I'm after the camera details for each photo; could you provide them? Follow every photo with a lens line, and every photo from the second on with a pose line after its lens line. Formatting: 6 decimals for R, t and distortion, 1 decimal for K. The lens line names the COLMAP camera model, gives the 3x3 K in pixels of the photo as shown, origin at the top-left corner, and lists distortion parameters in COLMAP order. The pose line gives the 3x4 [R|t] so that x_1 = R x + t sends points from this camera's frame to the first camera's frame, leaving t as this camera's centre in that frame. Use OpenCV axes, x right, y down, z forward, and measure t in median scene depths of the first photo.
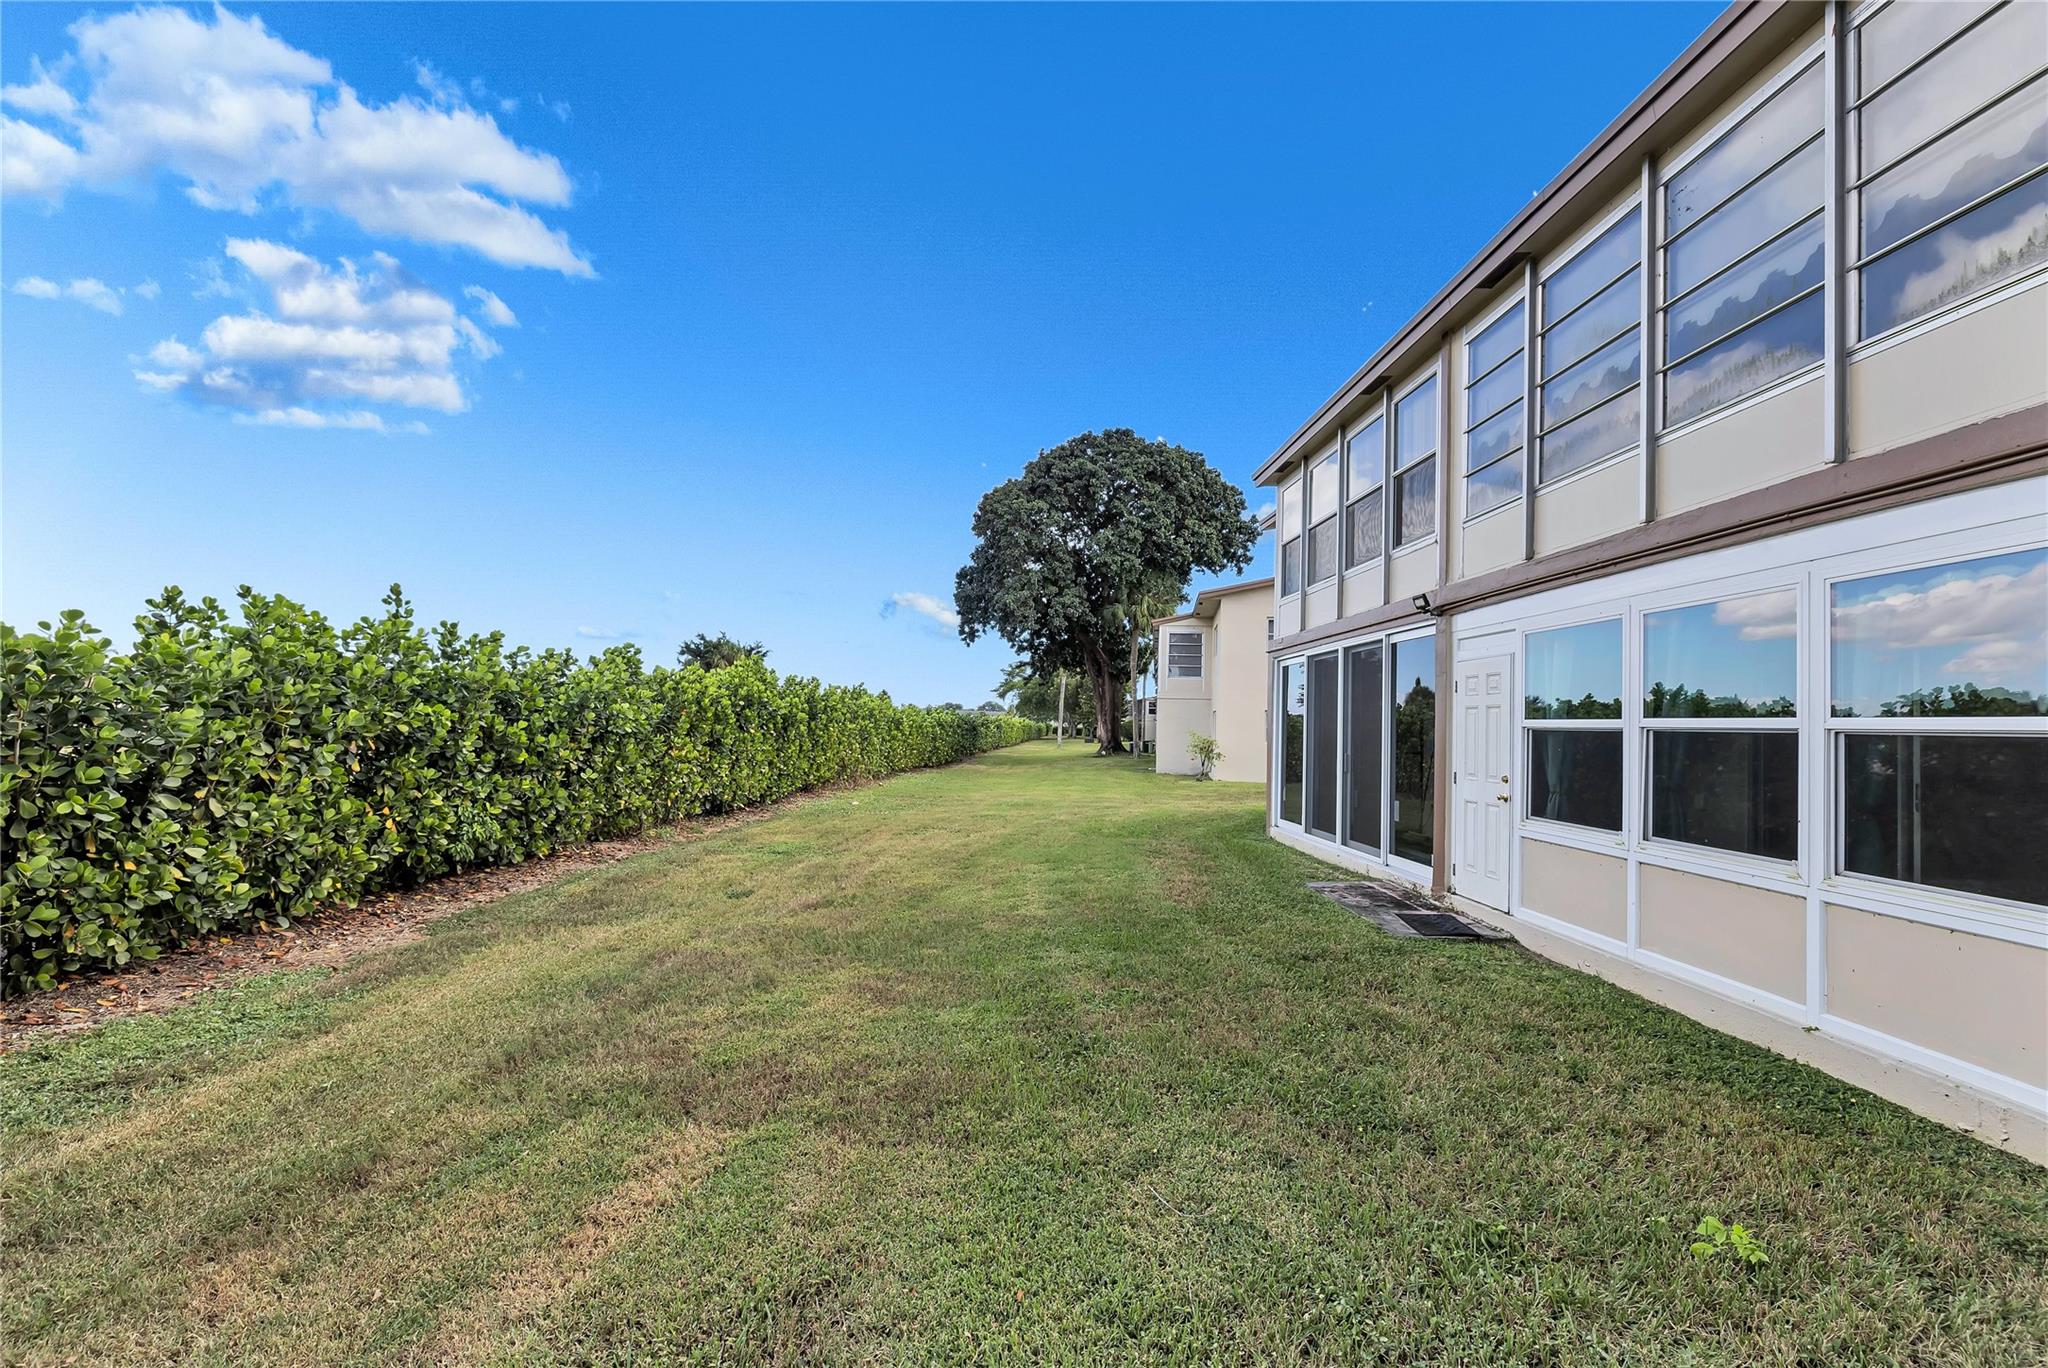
lens RADIAL K [[920.4, 0, 1024.0], [0, 920.4, 684.0], [0, 0, 1]] dist [0.001298, -0.000371]
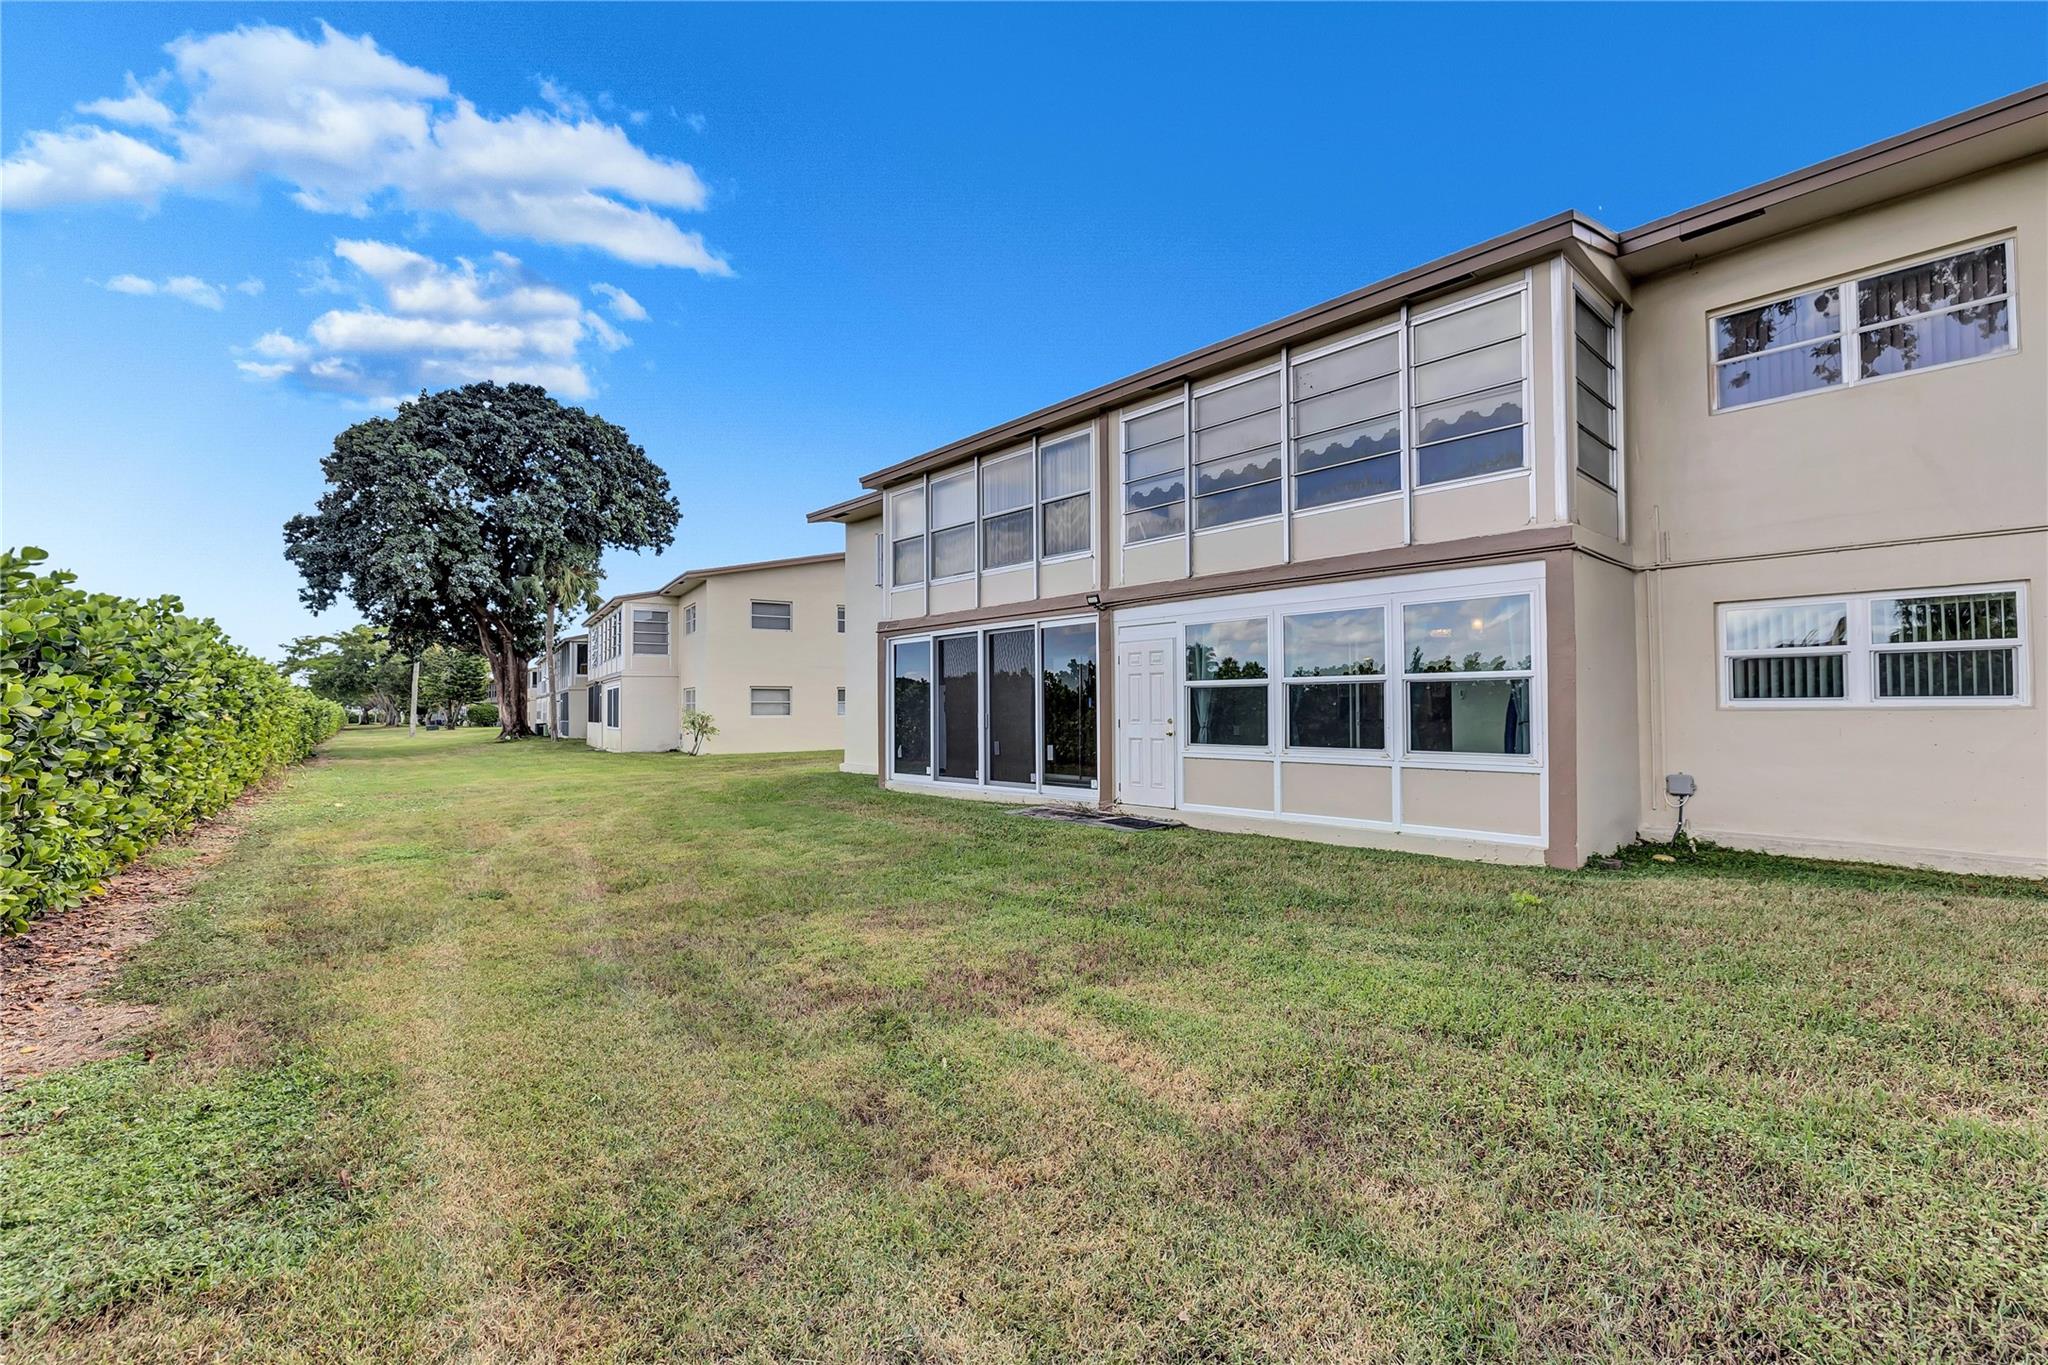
lens RADIAL K [[872.3, 0, 1024.0], [0, 872.3, 682.5], [0, 0, 1]] dist [0.002184, -0.000277]
pose [[0.763486, -0.011053, 0.645729, -0.345070], [-0.002284, 0.999801, 0.019814, 0.007343], [-0.645820, -0.016603, 0.763309, 0.037195]]
